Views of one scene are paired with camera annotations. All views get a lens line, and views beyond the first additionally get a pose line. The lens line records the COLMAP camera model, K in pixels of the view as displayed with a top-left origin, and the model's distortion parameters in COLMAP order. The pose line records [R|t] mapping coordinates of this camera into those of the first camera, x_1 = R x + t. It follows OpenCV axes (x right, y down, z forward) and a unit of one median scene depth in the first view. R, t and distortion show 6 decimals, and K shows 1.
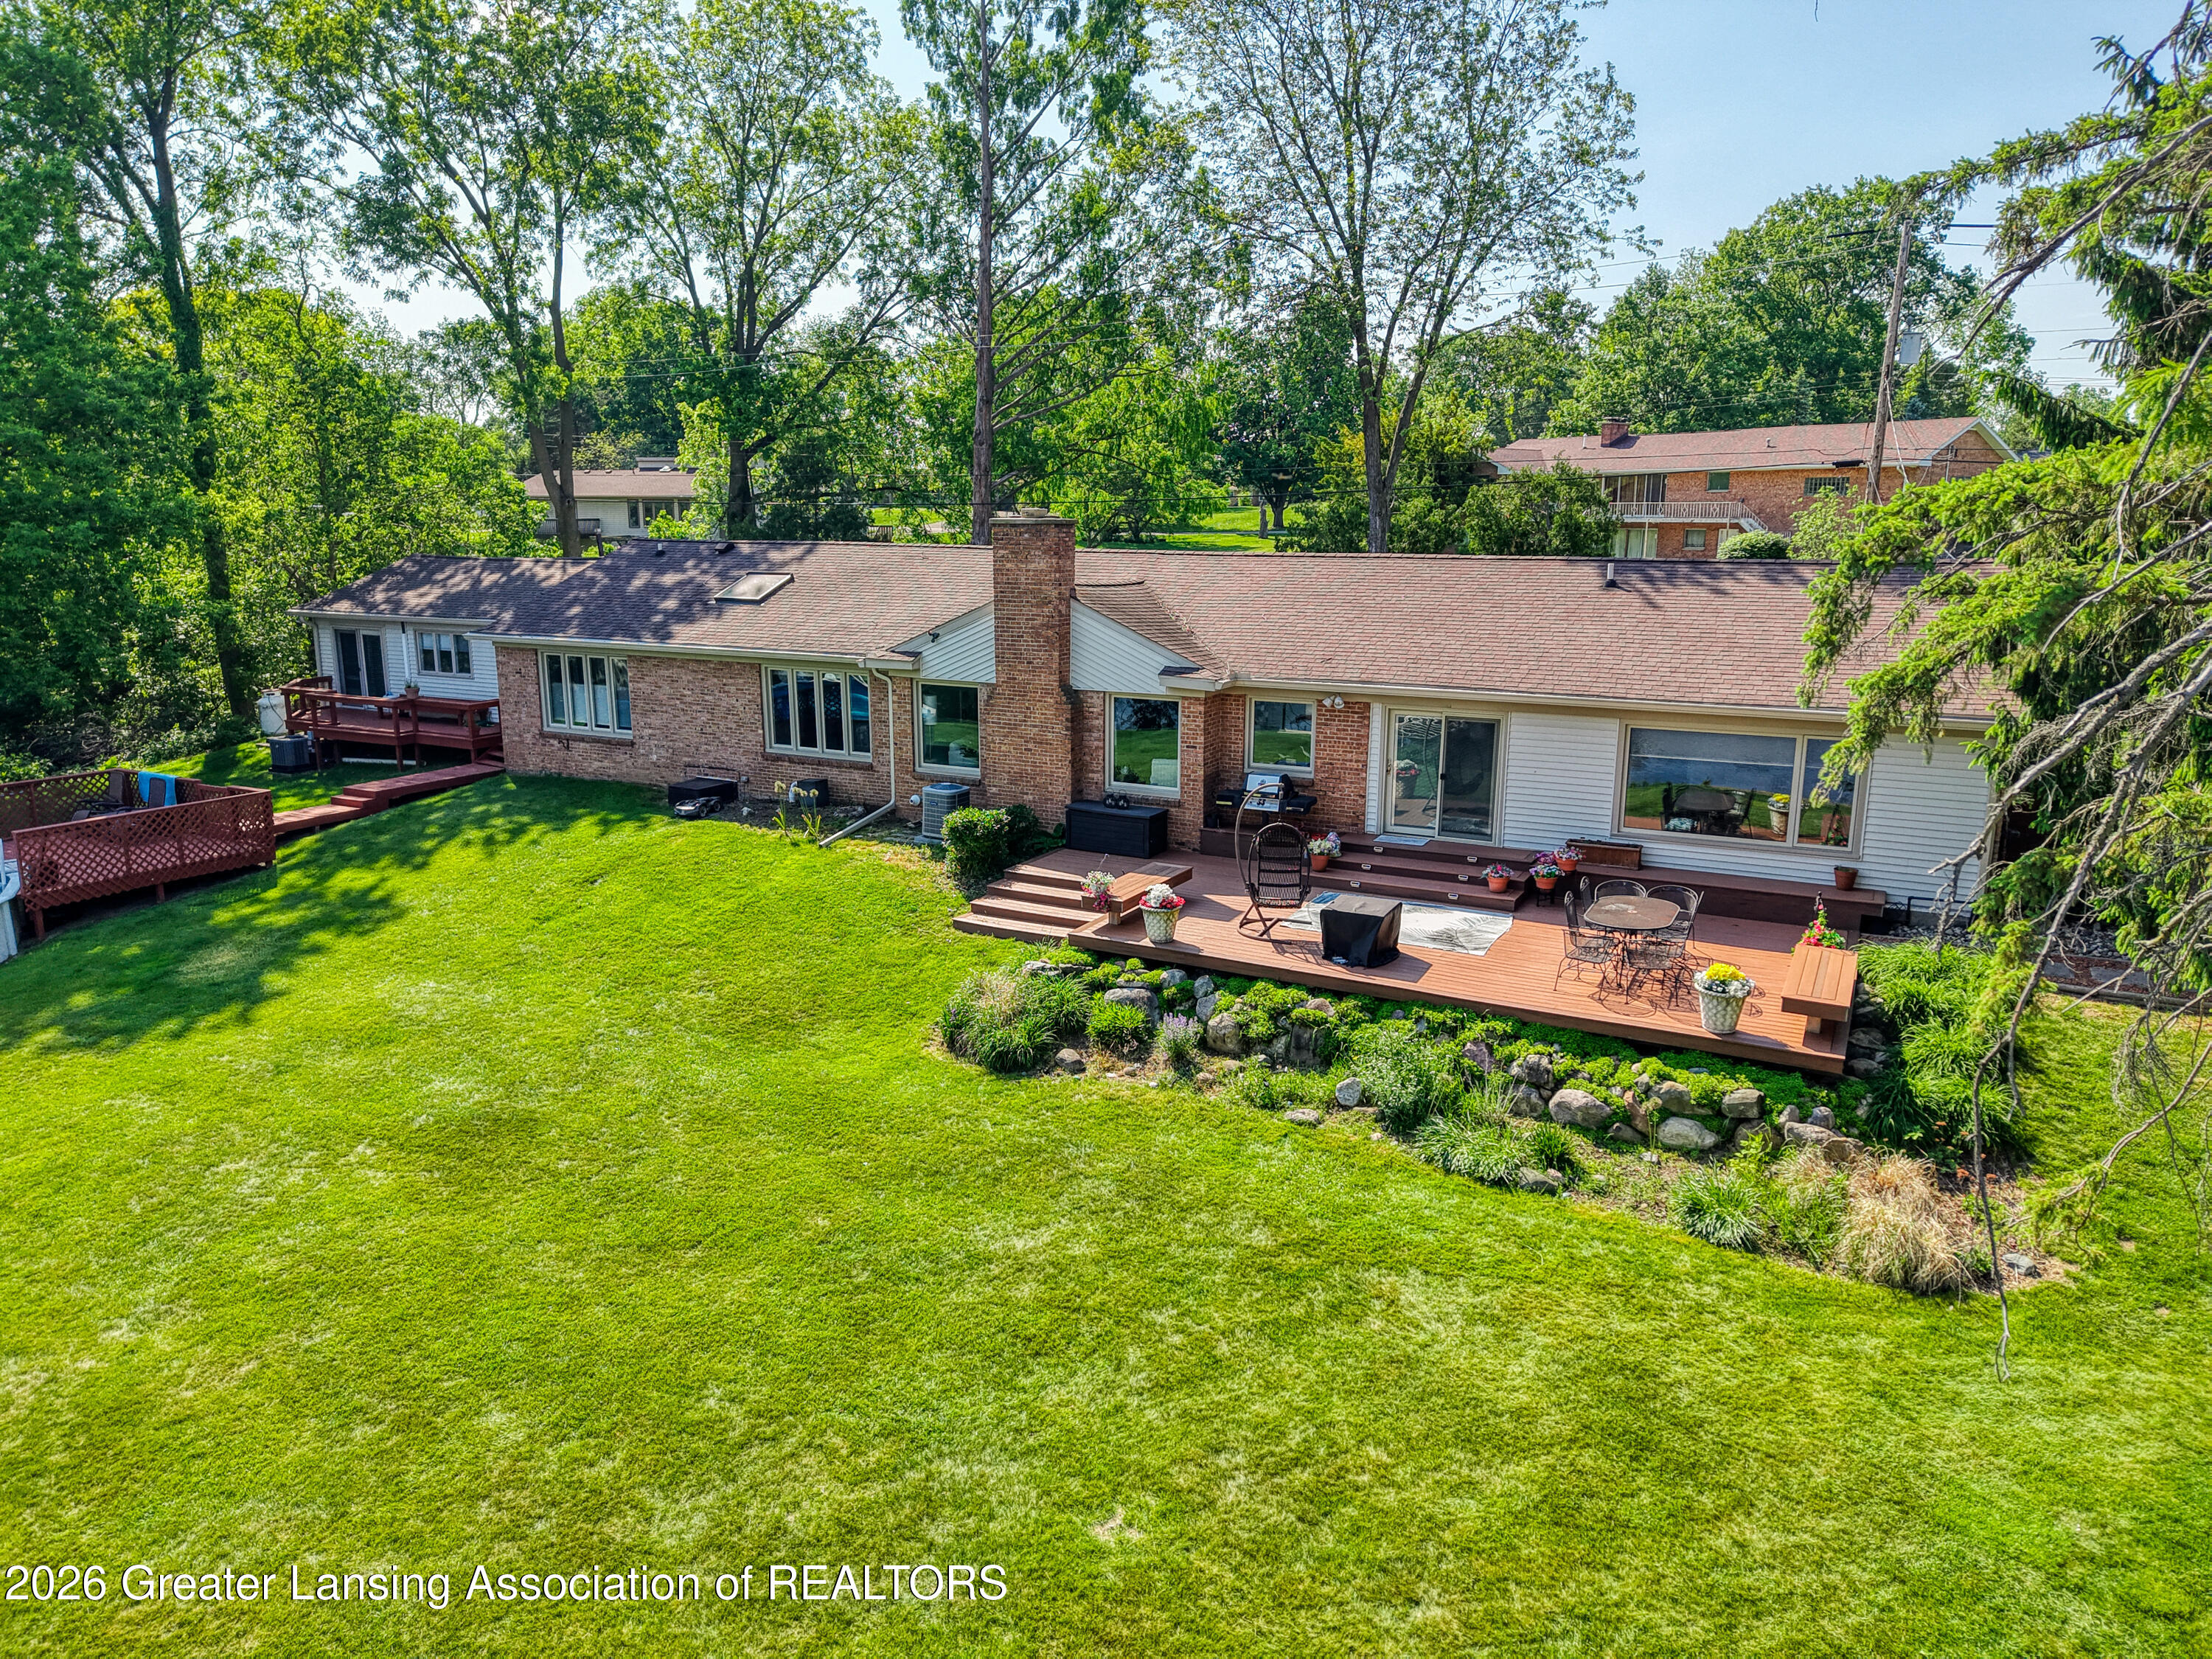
lens RADIAL K [[1483.0, 0, 1089.5], [0, 1483.0, 829.5], [0, 0, 1]] dist [0.007212, -0.002817]
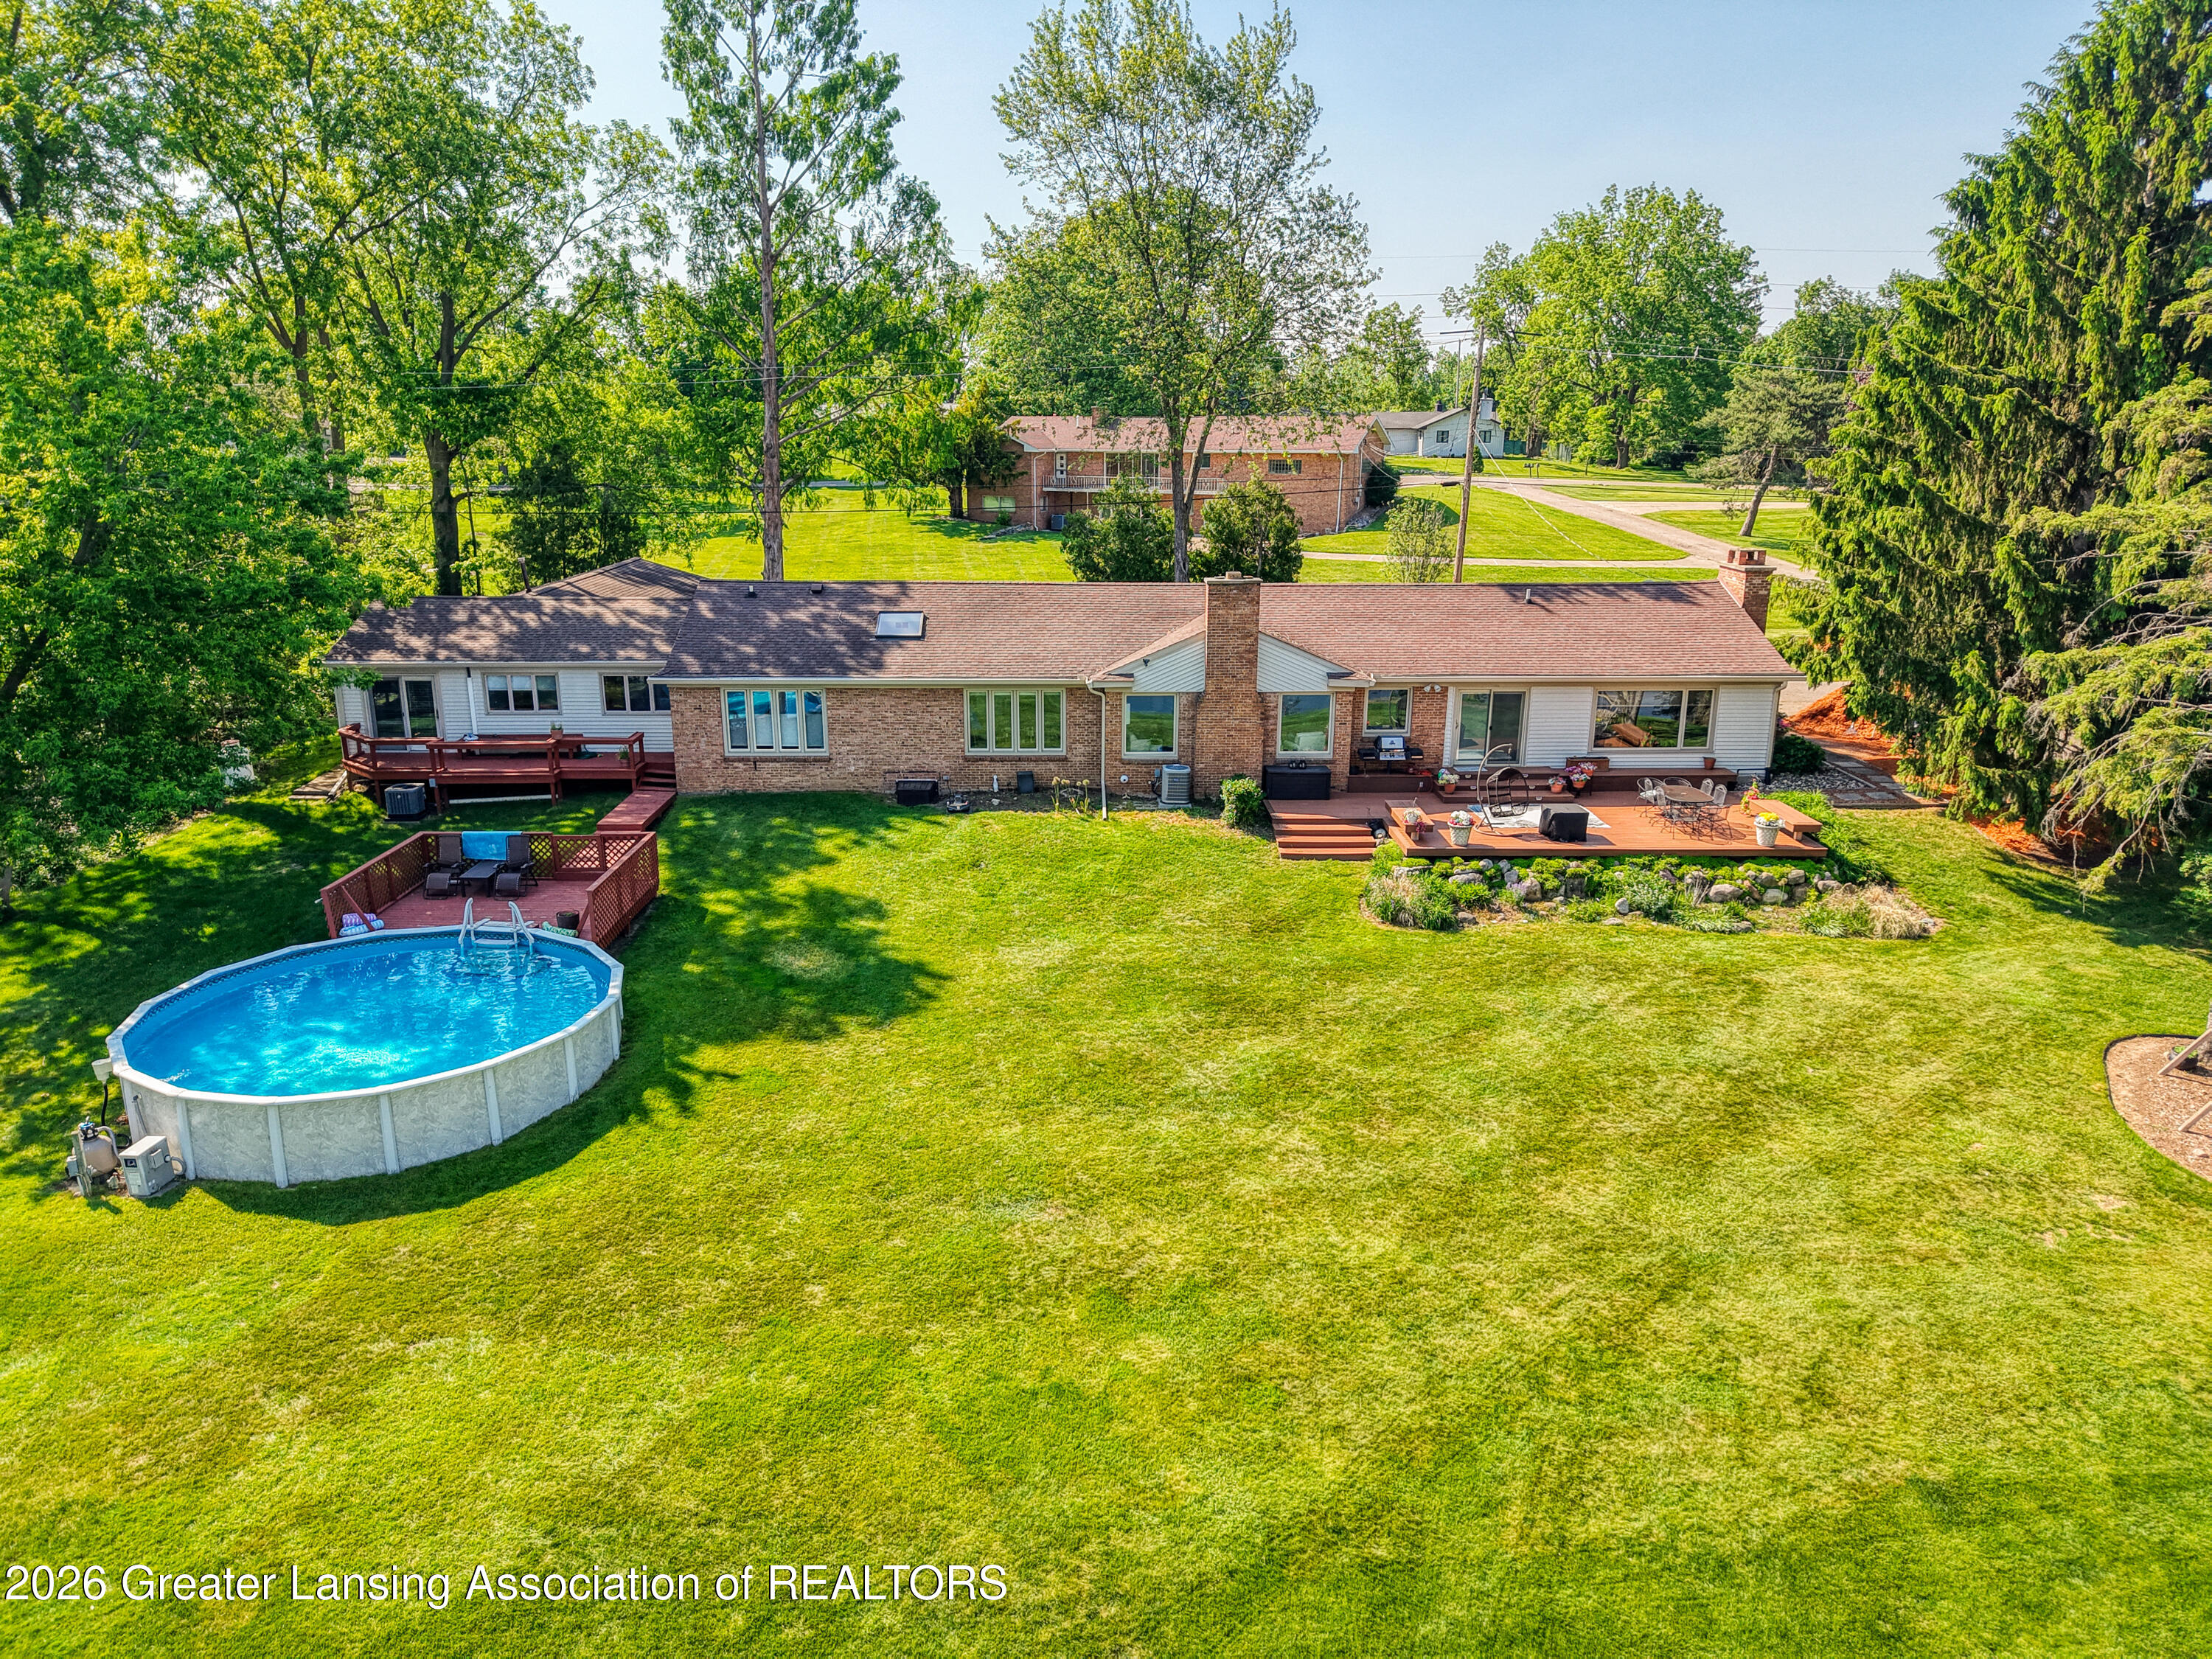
lens RADIAL K [[1495.5, 0, 1094.9], [0, 1495.5, 817.7], [0, 0, 1]] dist [0.025905, -0.023442]
pose [[0.865796, -0.129085, 0.483460, -1.159895], [0.102984, 0.991437, 0.080290, -0.139453], [-0.489685, -0.019726, 0.871676, -0.300465]]
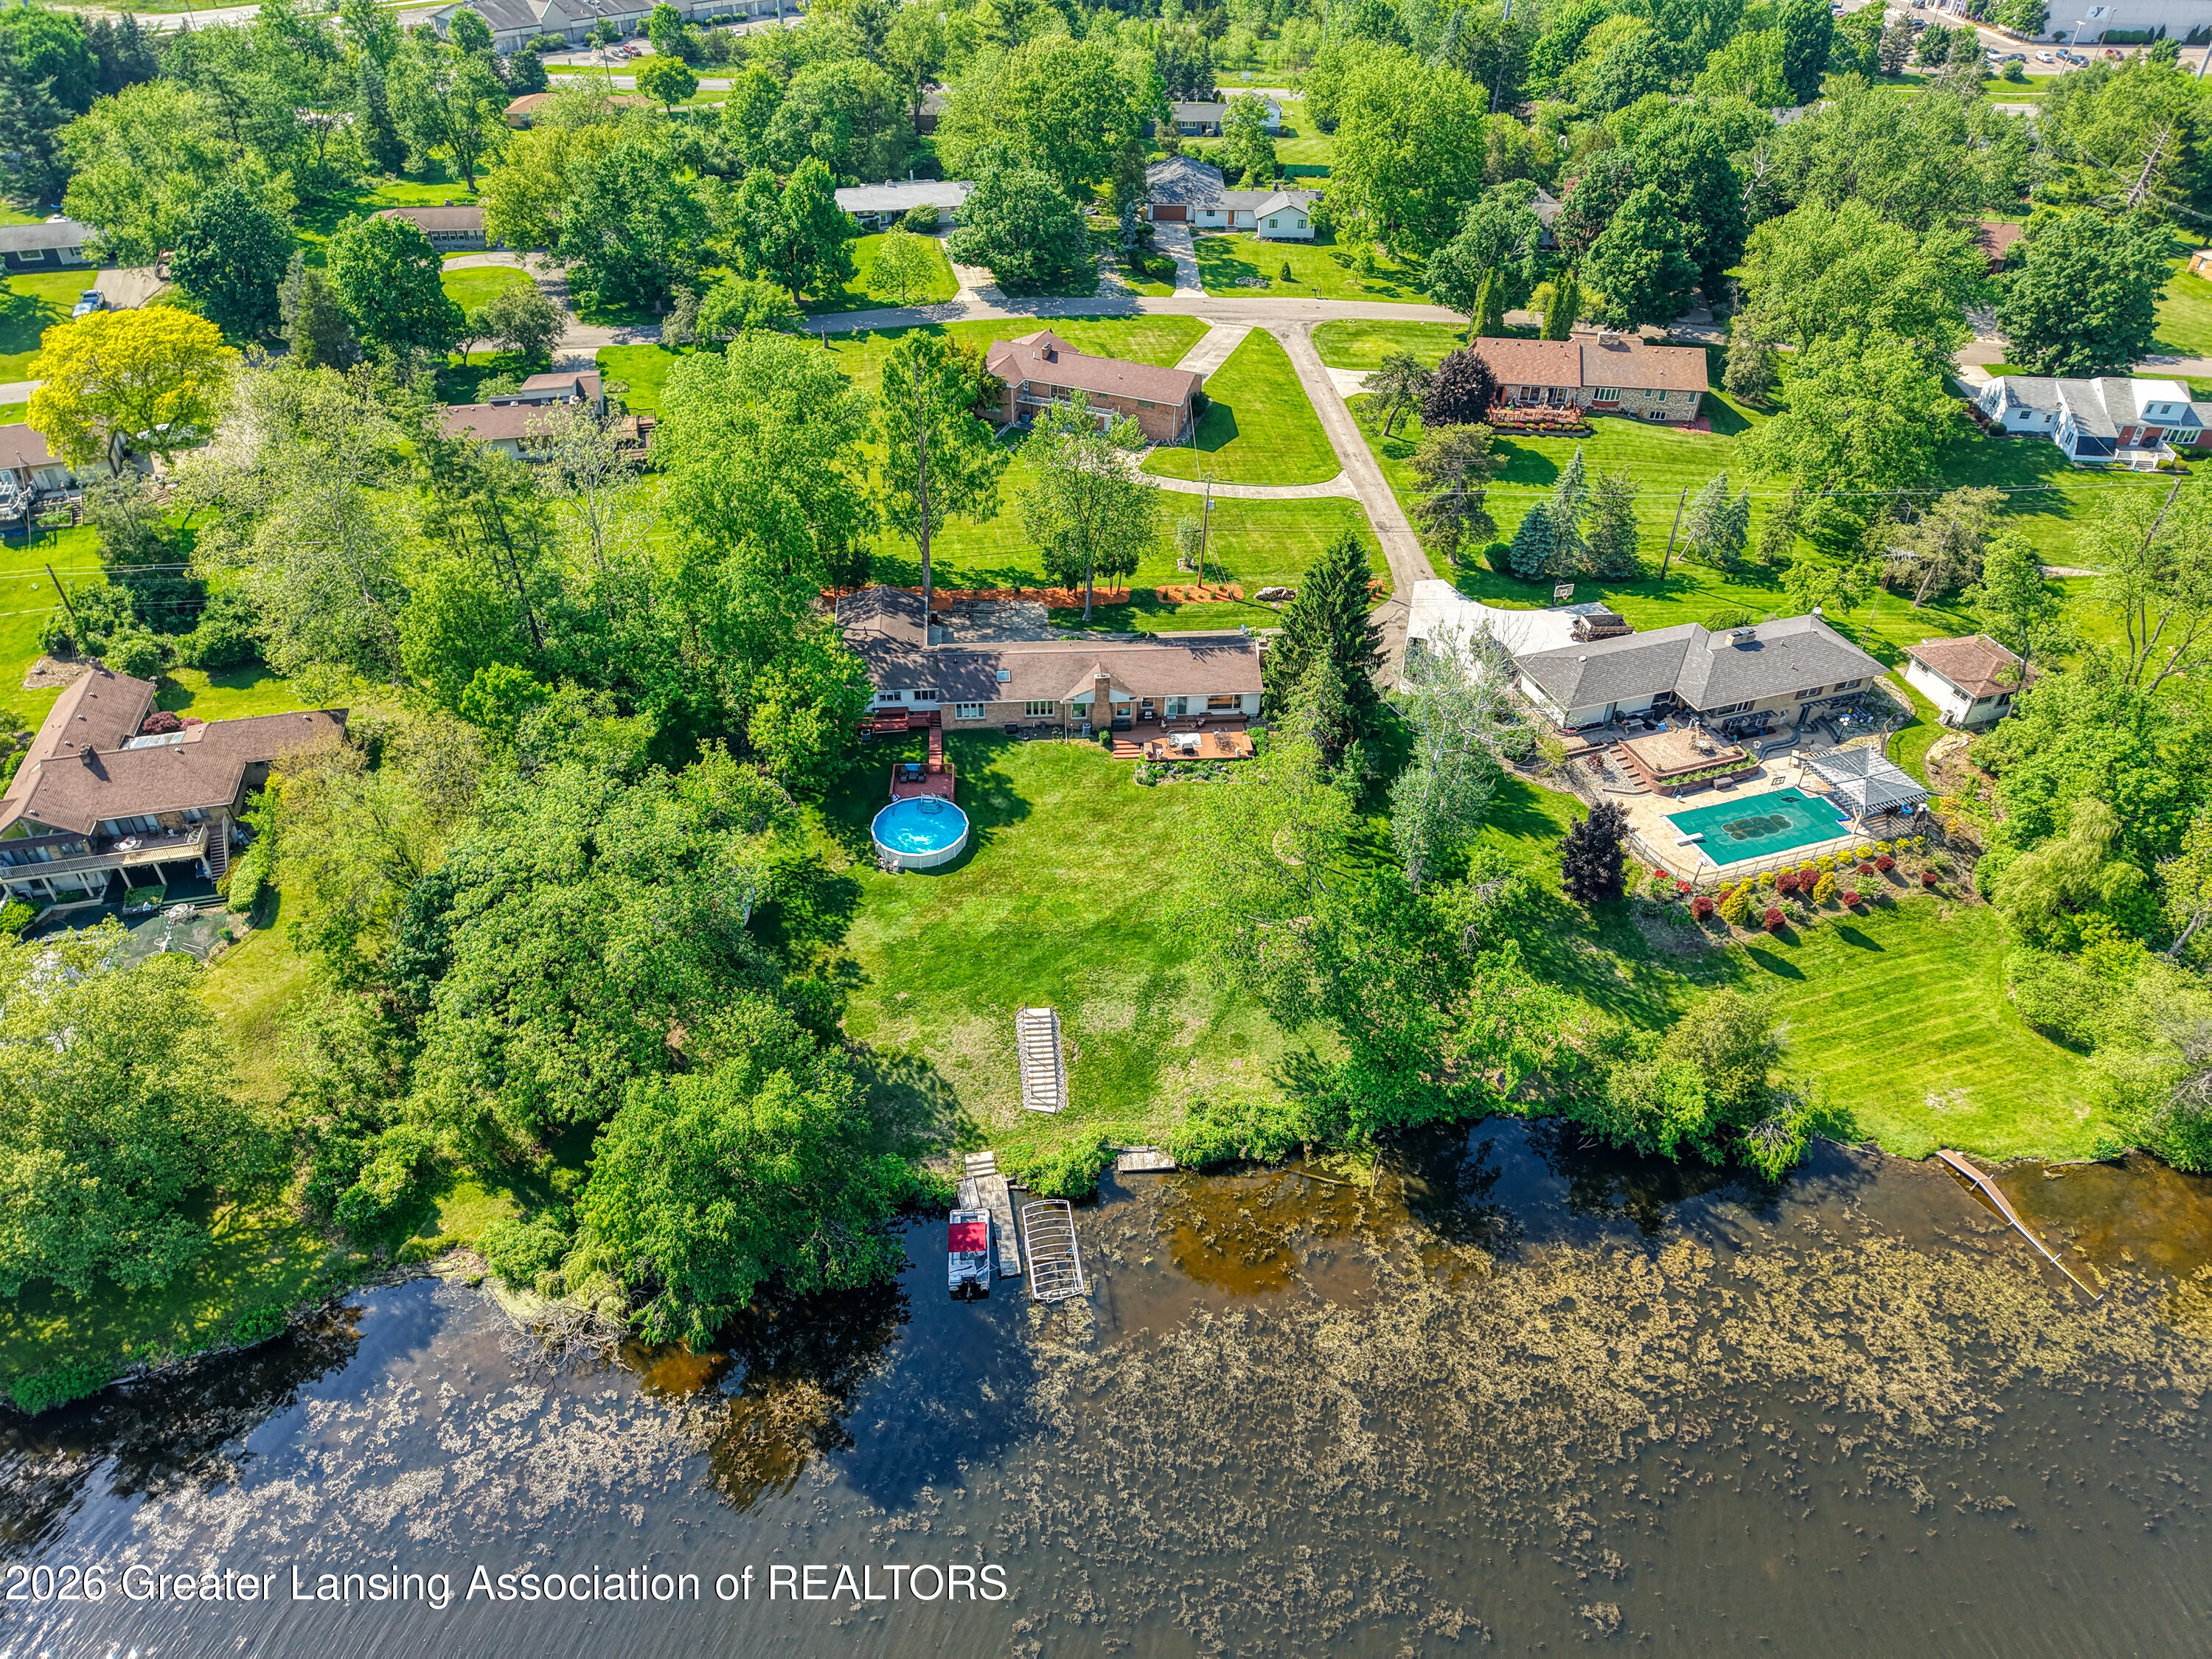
lens RADIAL K [[1495.5, 0, 1094.9], [0, 1495.5, 817.7], [0, 0, 1]] dist [0.025905, -0.023442]
pose [[0.833531, -0.323769, 0.447661, -3.284549], [0.092672, 0.880742, 0.464440, -2.827533], [-0.544645, -0.345640, 0.764130, -4.045355]]
